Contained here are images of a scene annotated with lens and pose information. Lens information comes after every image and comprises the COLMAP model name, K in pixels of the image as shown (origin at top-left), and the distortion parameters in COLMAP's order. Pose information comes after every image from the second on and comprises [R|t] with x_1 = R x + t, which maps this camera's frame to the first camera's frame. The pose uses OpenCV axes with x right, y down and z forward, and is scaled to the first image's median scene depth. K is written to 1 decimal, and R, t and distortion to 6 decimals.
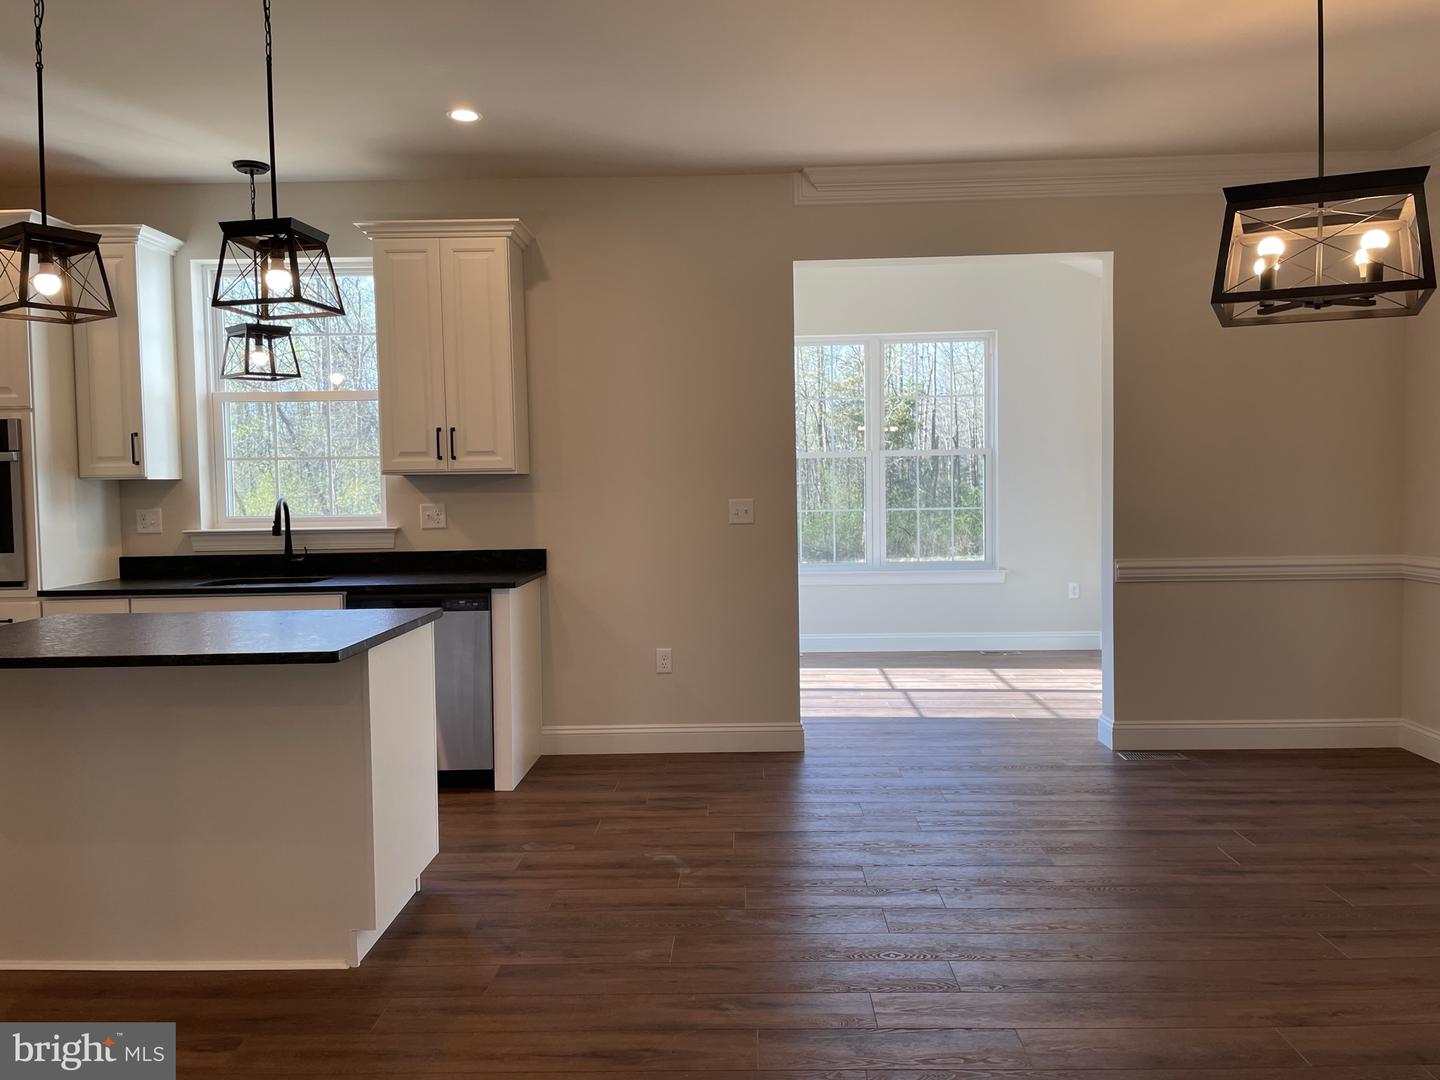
lens RADIAL K [[1091.8, 0, 727.0], [0, 1091.8, 536.9], [0, 0, 1]] dist [0.092489, -0.126689]
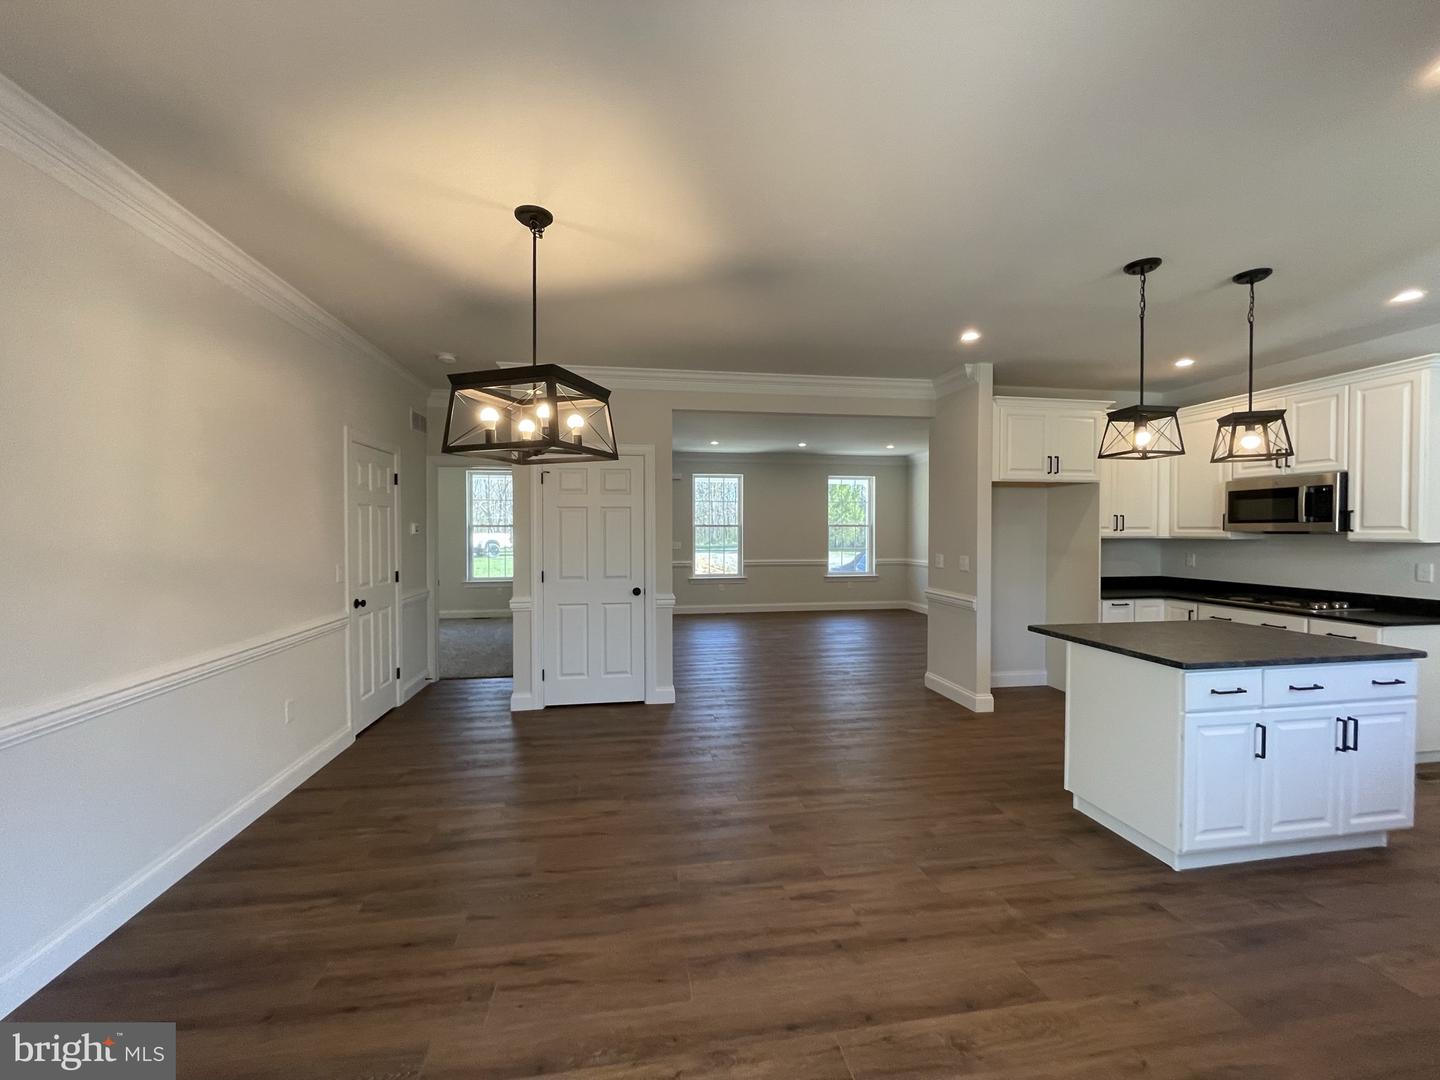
lens RADIAL K [[583.6, 0, 718.2], [0, 583.6, 537.8], [0, 0, 1]] dist [-0.003675, 0.000146]
pose [[-0.982350, 0.020428, -0.185932, 0.287068], [0.007781, 0.997621, 0.068496, -0.095541], [0.186889, 0.065840, -0.980172, 1.192714]]
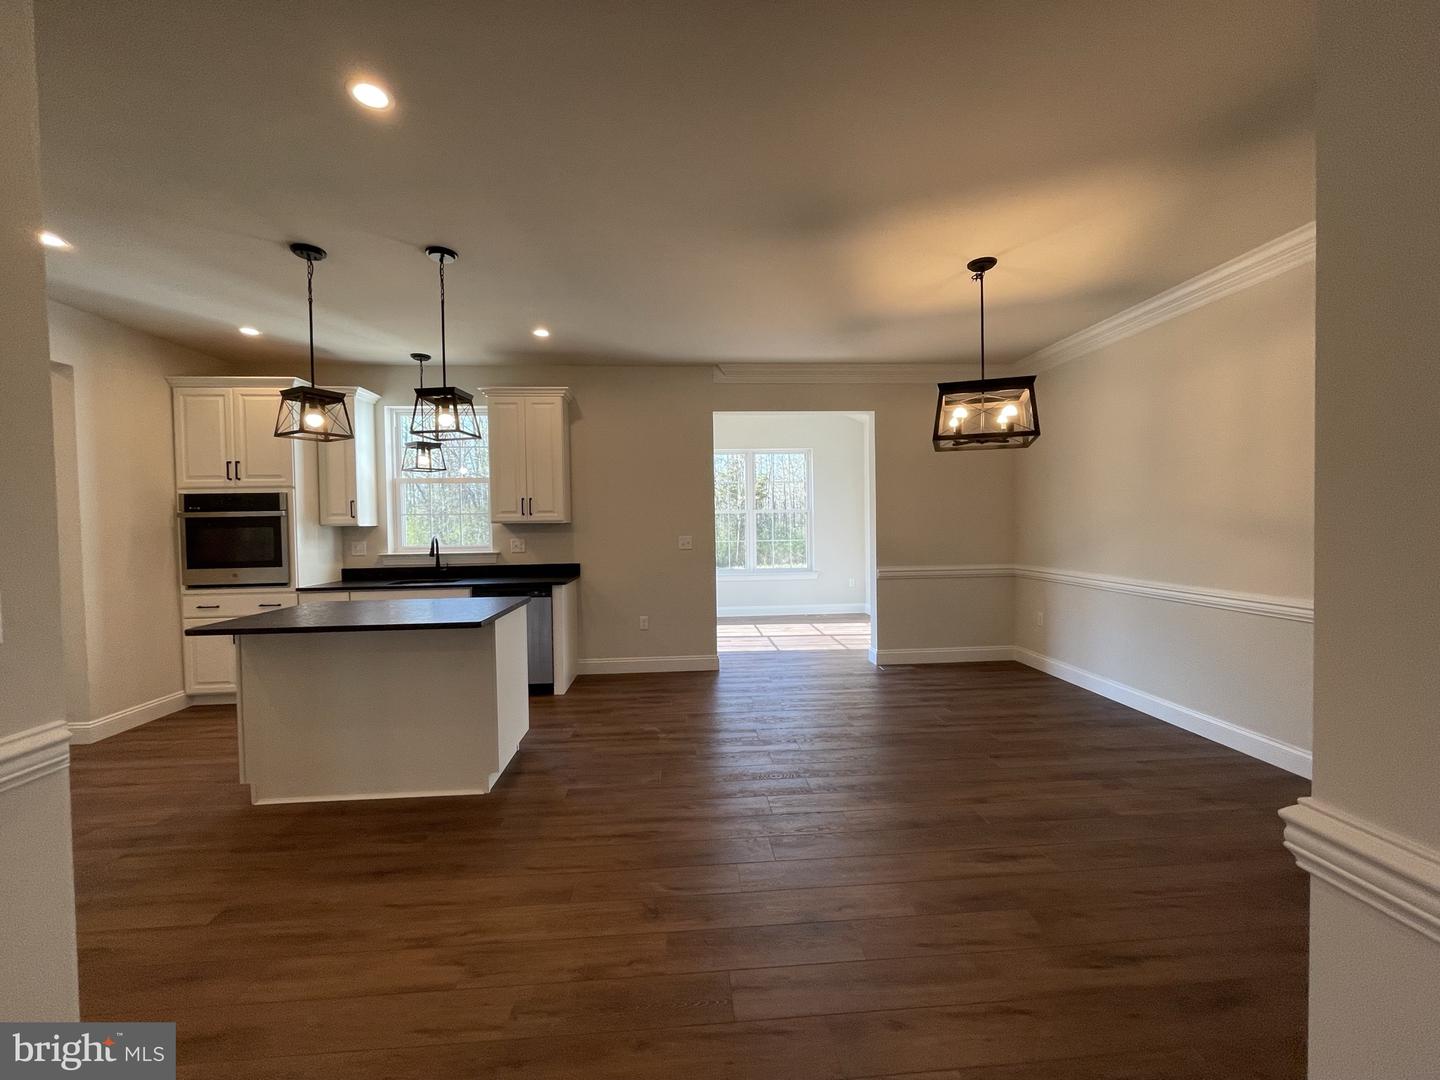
lens RADIAL K [[583.6, 0, 717.8], [0, 583.6, 539.5], [0, 0, 1]] dist [-0.003675, 0.000146]
pose [[0.995604, -0.001011, 0.093662, -0.029518], [0.003375, 0.999680, -0.025081, -0.004081], [-0.093607, 0.025287, 0.995288, -0.004820]]
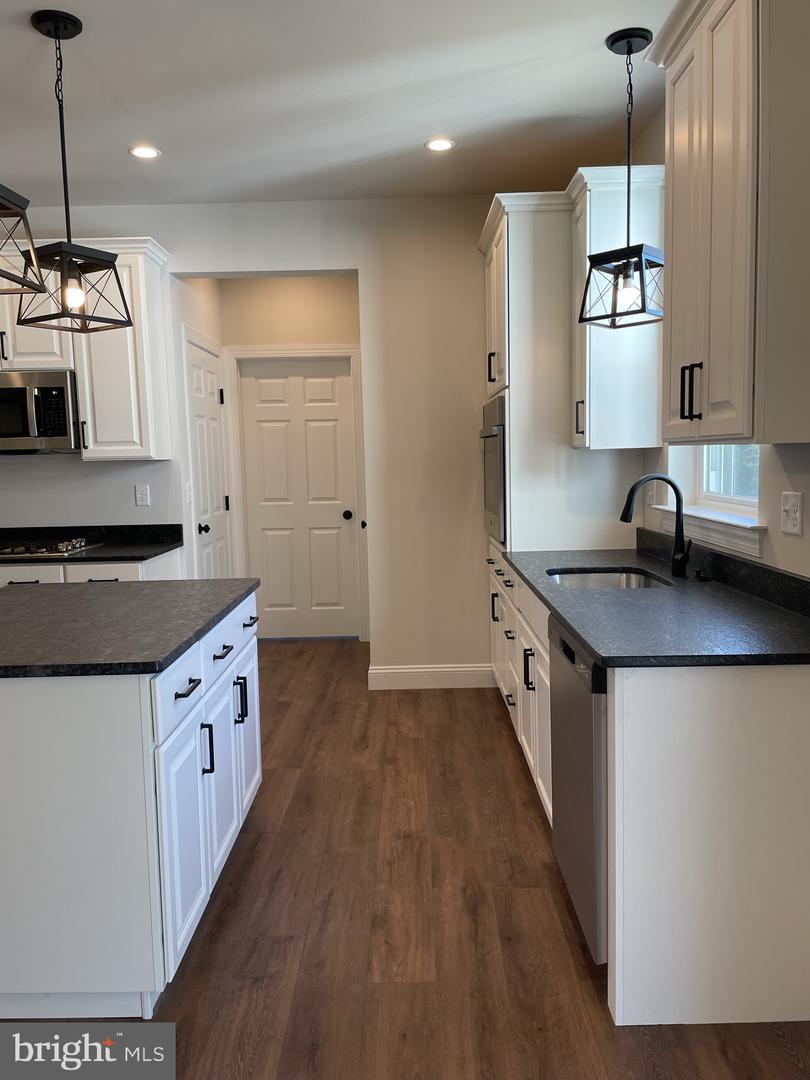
lens RADIAL K [[818.8, 0, 405.9], [0, 818.8, 538.3], [0, 0, 1]] dist [0.092489, -0.126689]
pose [[0.021988, 0.117663, -0.992810, 0.192806], [-0.026542, 0.992769, 0.117070, -0.059102], [0.999406, 0.023777, 0.024952, 0.888564]]
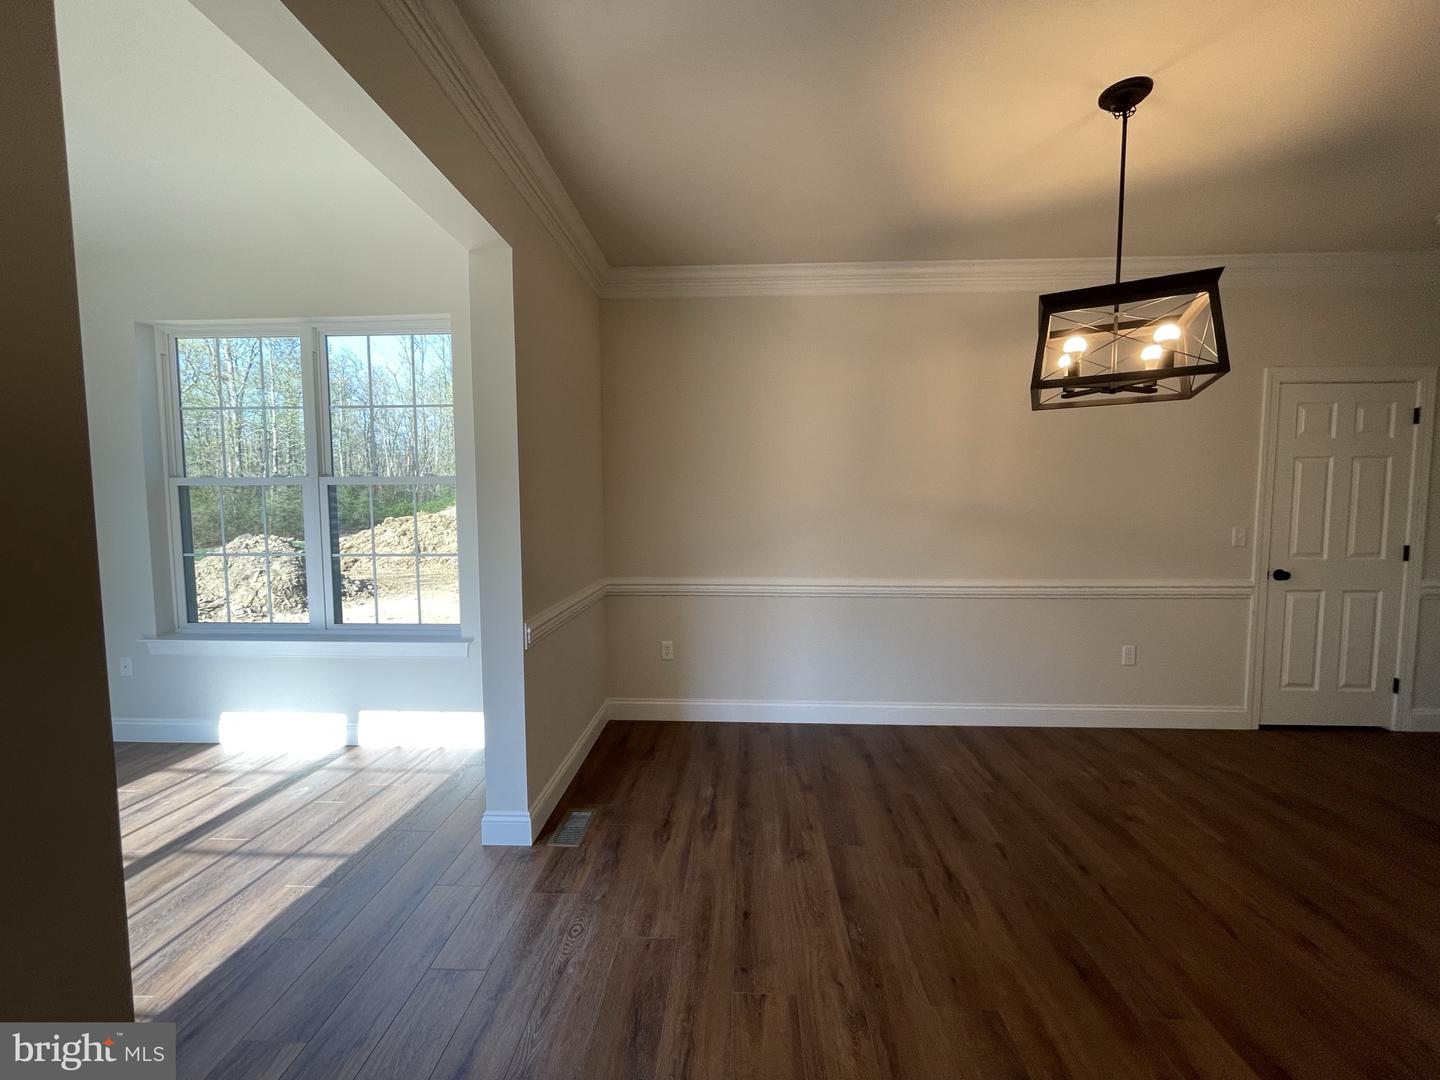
lens RADIAL K [[583.6, 0, 718.1], [0, 583.6, 536.3], [0, 0, 1]] dist [-0.003675, 0.000146]
pose [[0.017531, -0.051334, 0.998528, -0.092949], [0.054674, 0.997236, 0.050308, -0.066818], [-0.998350, 0.053712, 0.020289, 0.937035]]
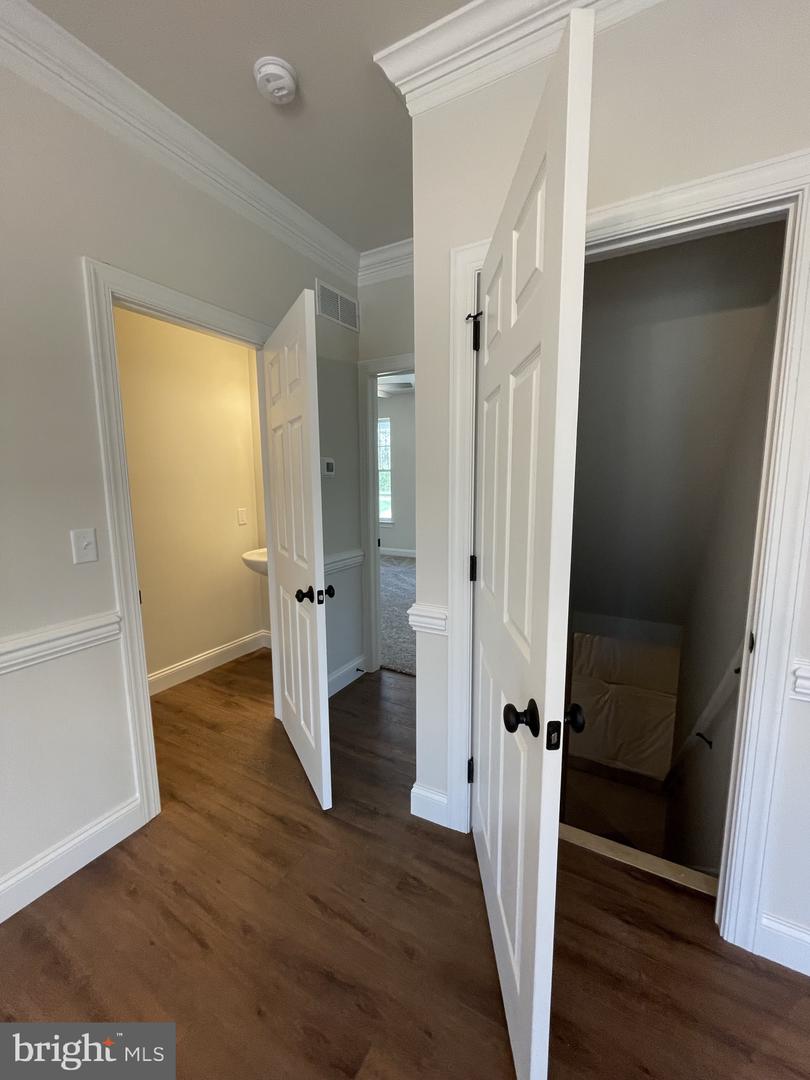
lens RADIAL K [[437.7, 0, 407.3], [0, 437.7, 539.0], [0, 0, 1]] dist [-0.003675, 0.000146]
pose [[-0.888127, -0.041696, 0.457703, 0.290005], [0.045817, 0.982883, 0.178443, -0.046215], [-0.457309, 0.179451, -0.871014, 0.463607]]
